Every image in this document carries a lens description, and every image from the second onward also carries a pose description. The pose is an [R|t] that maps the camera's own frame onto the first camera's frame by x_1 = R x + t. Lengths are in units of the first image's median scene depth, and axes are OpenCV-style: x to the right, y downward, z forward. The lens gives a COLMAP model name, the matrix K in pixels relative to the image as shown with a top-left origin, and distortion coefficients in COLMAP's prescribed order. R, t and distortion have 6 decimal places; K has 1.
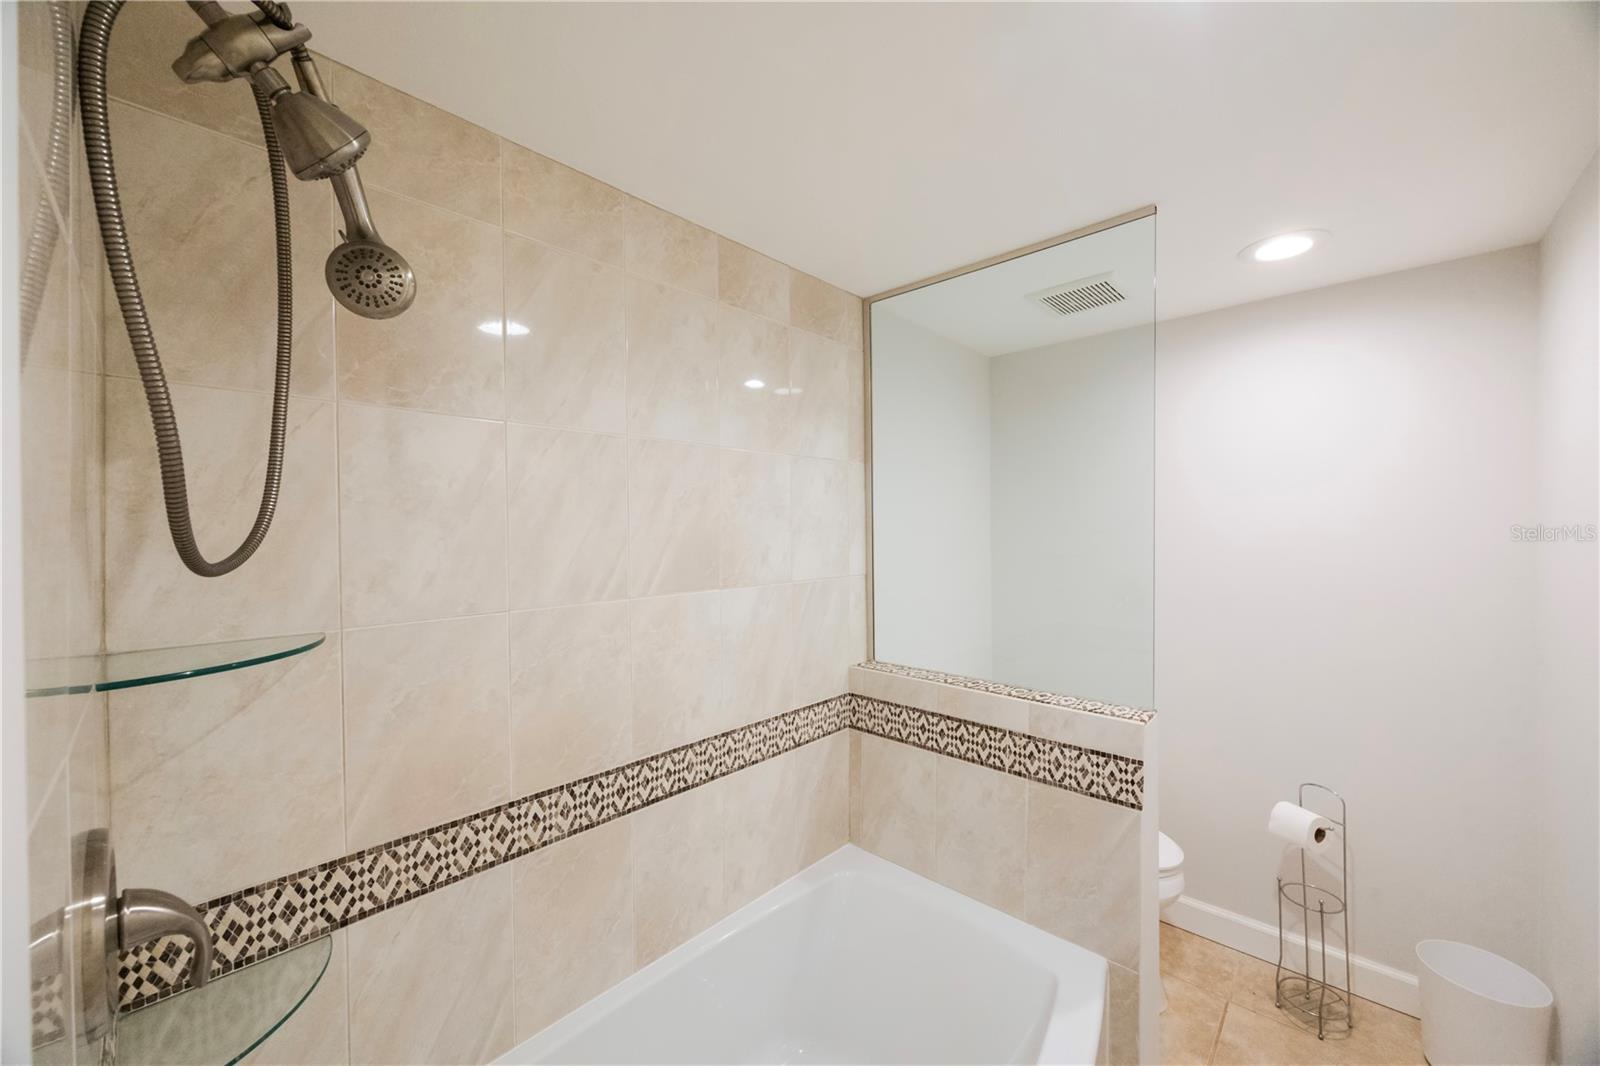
lens RADIAL K [[605.8, 0, 796.7], [0, 605.8, 529.5], [0, 0, 1]] dist [-0.005519, 0.001294]
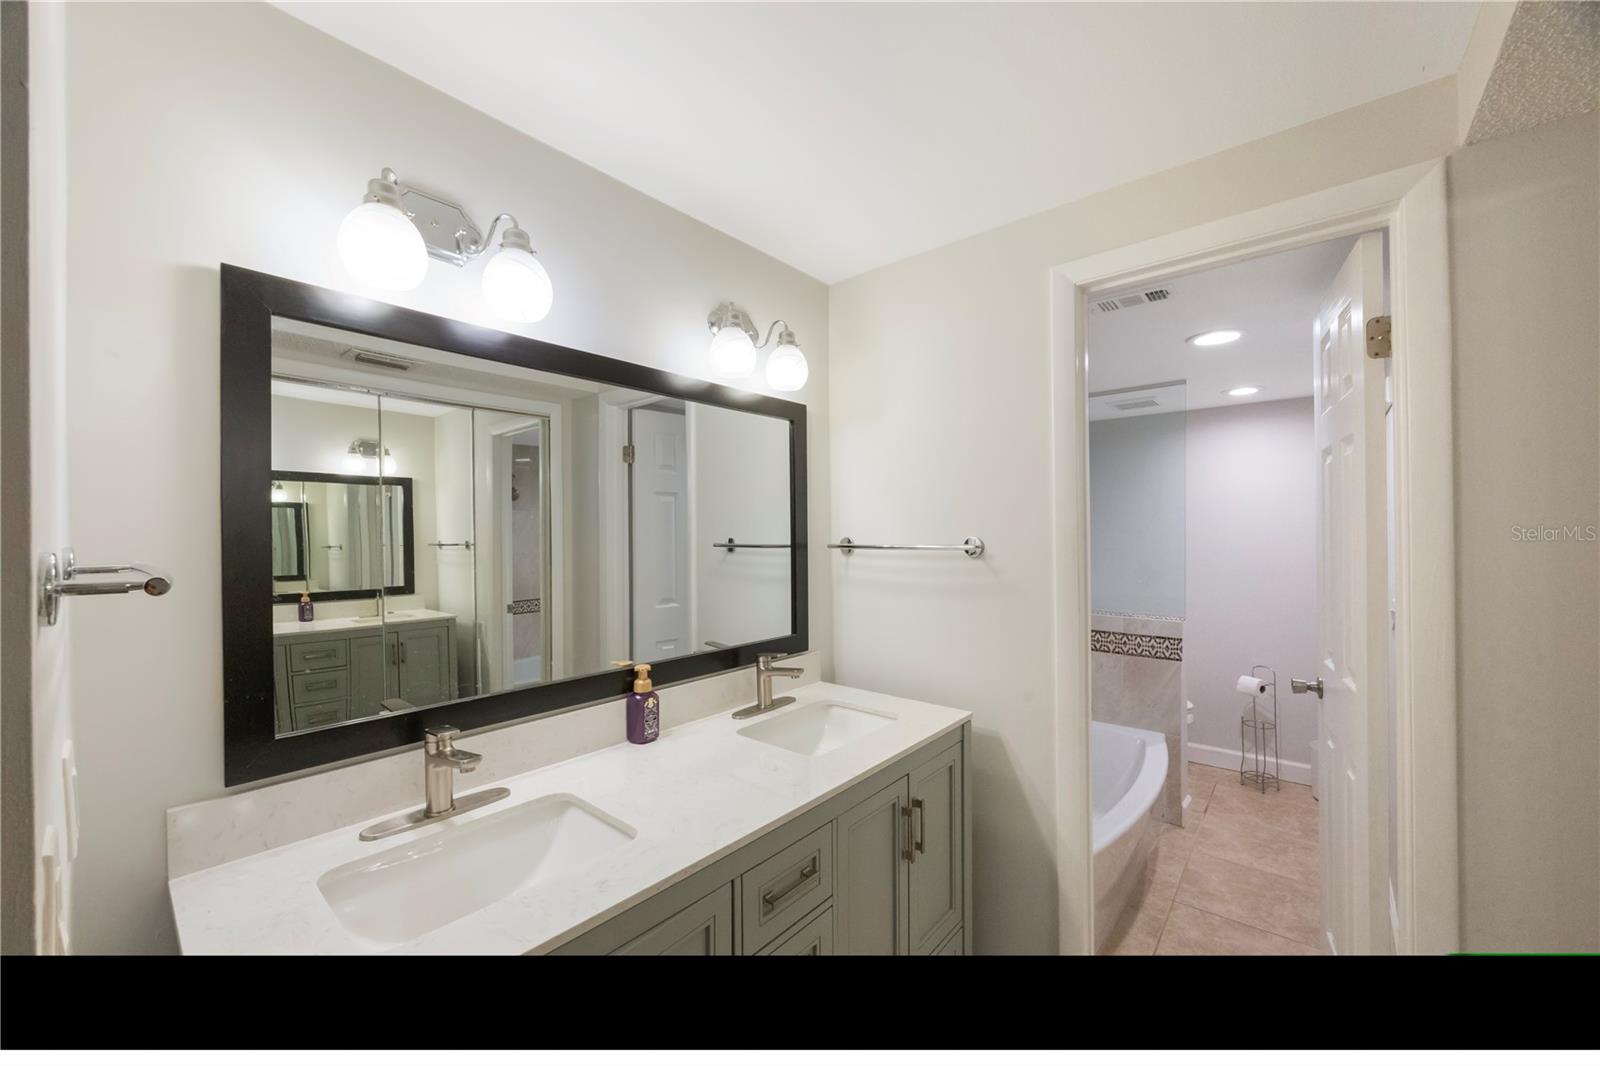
lens RADIAL K [[605.8, 0, 800.9], [0, 605.8, 527.2], [0, 0, 1]] dist [-0.005519, 0.001294]
pose [[0.998791, 0.002296, 0.049095, -0.866057], [-0.001986, 0.999978, -0.006353, 0.000092], [-0.049108, 0.006248, 0.998774, -1.059427]]
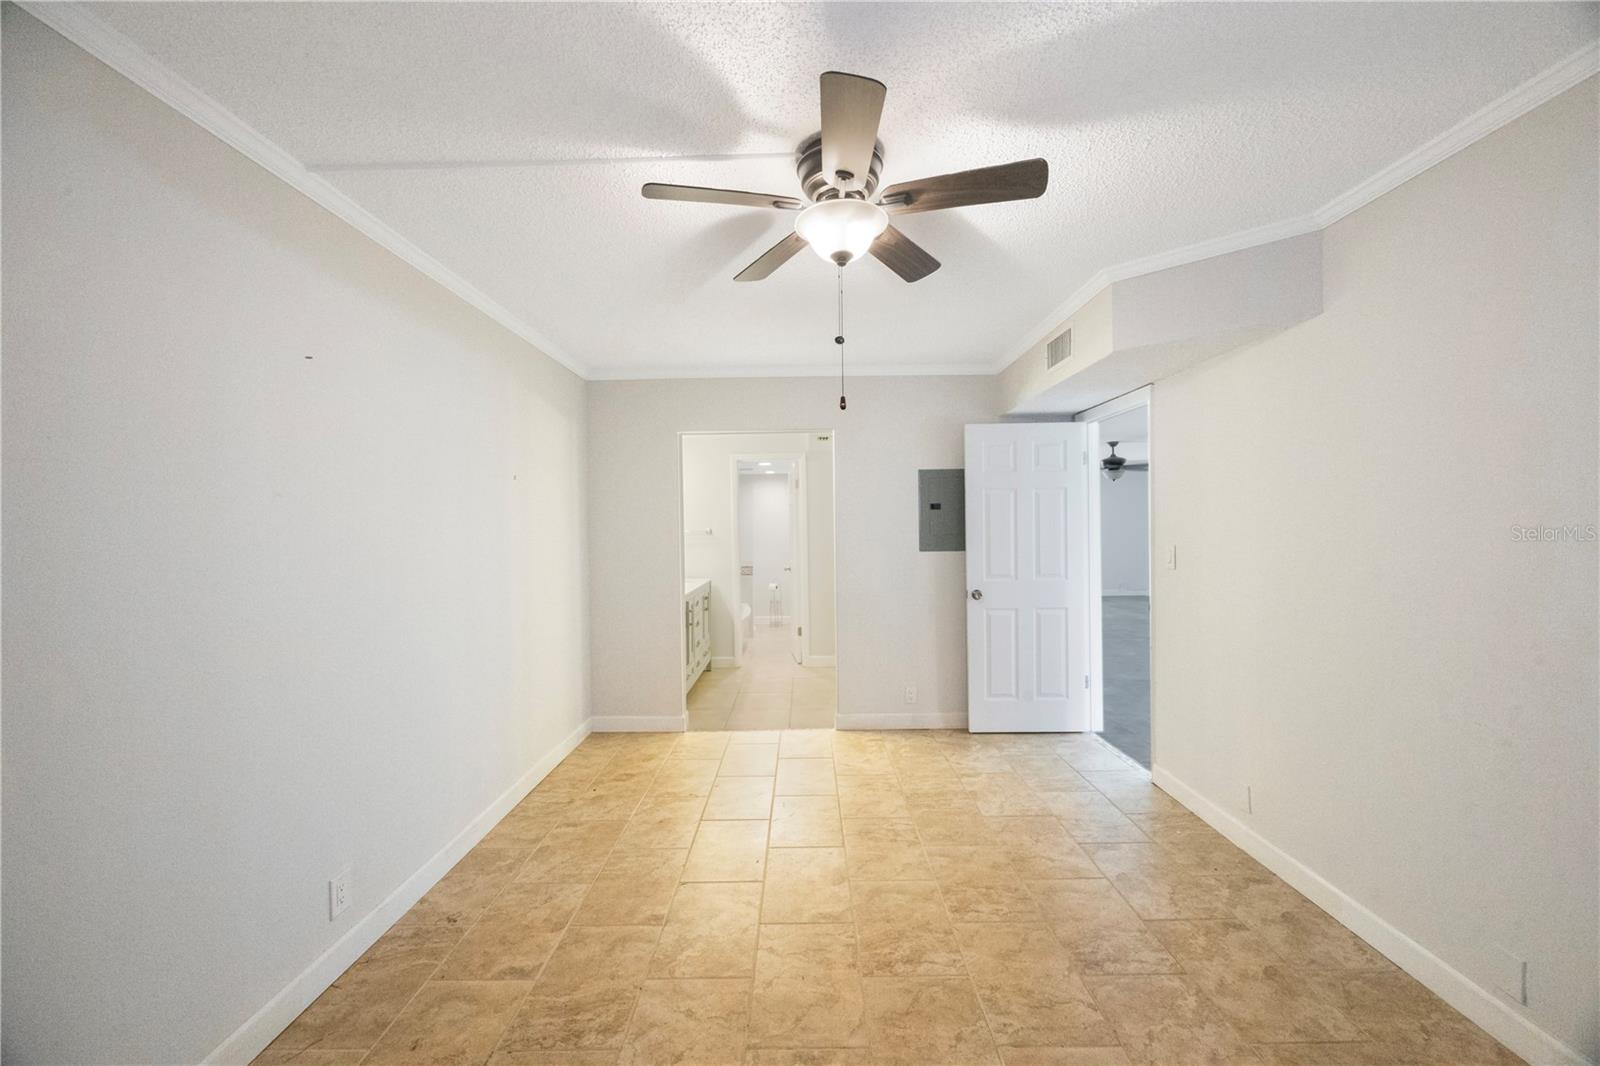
lens RADIAL K [[605.8, 0, 801.6], [0, 605.8, 533.3], [0, 0, 1]] dist [-0.005519, 0.001294]
pose [[0.731987, -0.011475, 0.681222, -2.926065], [0.006785, 0.999931, 0.009552, 0.009962], [-0.681285, -0.002370, 0.732015, -3.440145]]
